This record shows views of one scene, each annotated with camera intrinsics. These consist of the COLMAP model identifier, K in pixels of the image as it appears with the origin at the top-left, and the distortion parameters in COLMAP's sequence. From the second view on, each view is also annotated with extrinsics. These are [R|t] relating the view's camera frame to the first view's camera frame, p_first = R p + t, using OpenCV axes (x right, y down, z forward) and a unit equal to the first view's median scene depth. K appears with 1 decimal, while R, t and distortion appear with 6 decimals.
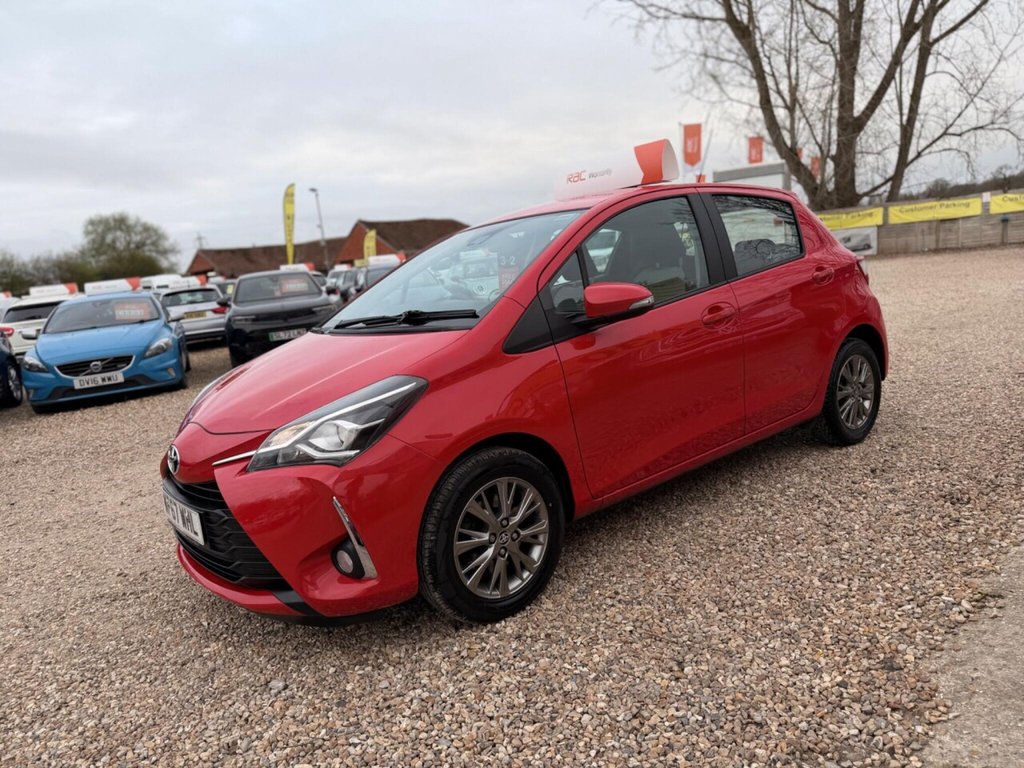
lens RADIAL K [[725.0, 0, 516.8], [0, 725.0, 387.2], [0, 0, 1]] dist [0.018930, -0.028115]
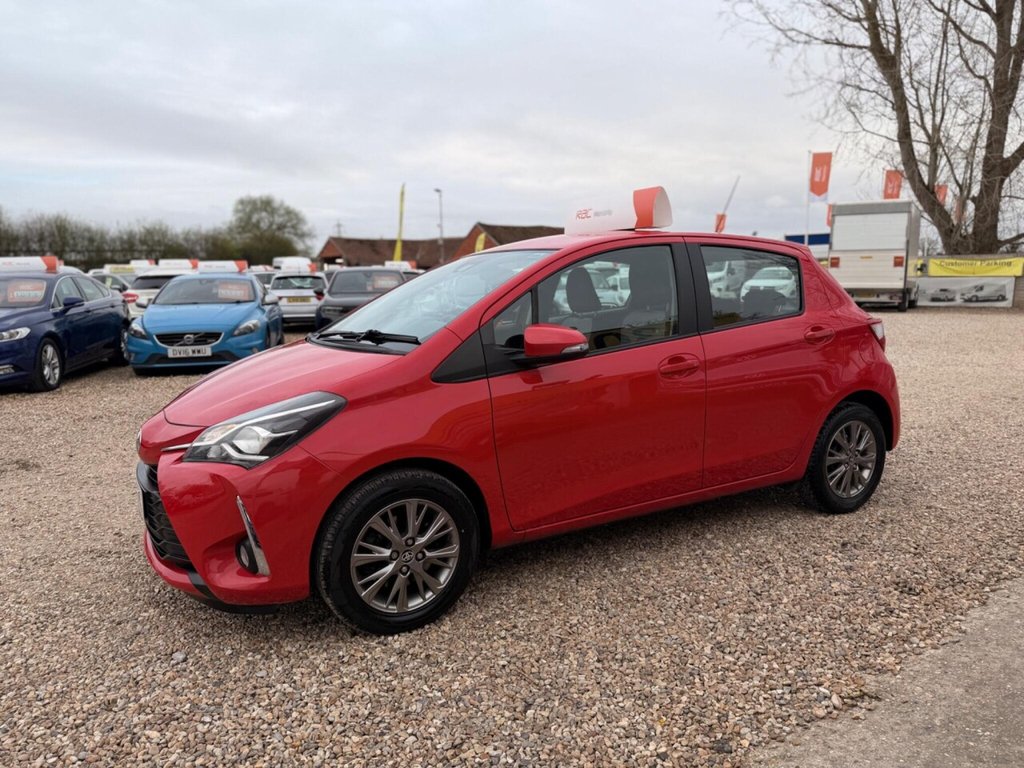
lens RADIAL K [[725.0, 0, 514.7], [0, 725.0, 376.7], [0, 0, 1]] dist [0.018930, -0.028115]
pose [[0.981046, 0.117673, -0.153955, 0.224876], [-0.121265, 0.992520, -0.014123, -0.046211], [0.151141, 0.032525, 0.987977, -0.023302]]
